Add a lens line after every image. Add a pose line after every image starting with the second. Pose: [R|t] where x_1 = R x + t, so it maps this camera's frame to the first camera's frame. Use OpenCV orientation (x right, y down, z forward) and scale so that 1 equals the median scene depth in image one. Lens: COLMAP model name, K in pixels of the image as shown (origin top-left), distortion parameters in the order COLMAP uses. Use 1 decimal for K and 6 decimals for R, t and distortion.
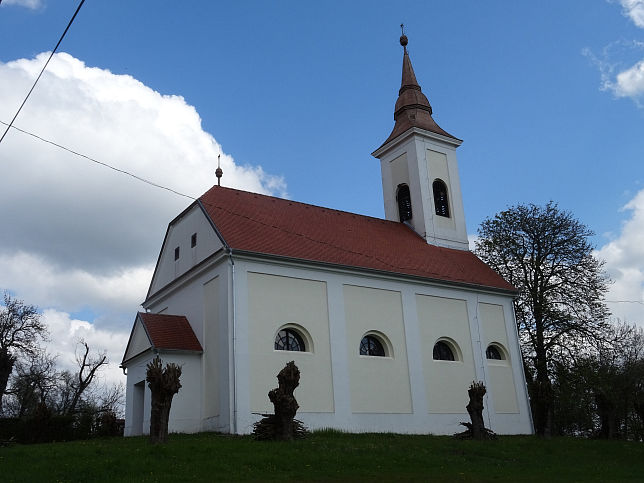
lens RADIAL K [[657.9, 0, 321.3], [0, 657.9, 241.6], [0, 0, 1]] dist [0.022175, 0.000000]
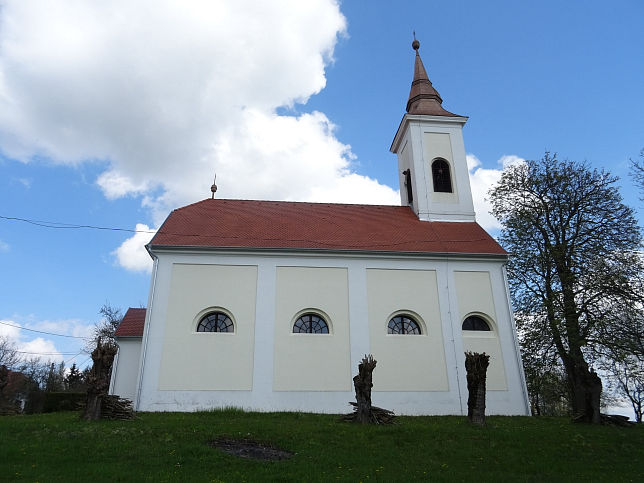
lens RADIAL K [[475.8, 0, 322.0], [0, 475.8, 226.6], [0, 0, 1]] dist [0.022100, -0.010988]
pose [[0.883597, -0.152465, -0.442731, 0.349404], [0.121180, 0.987751, -0.098307, 0.066418], [0.452296, 0.033214, 0.891249, 0.269803]]
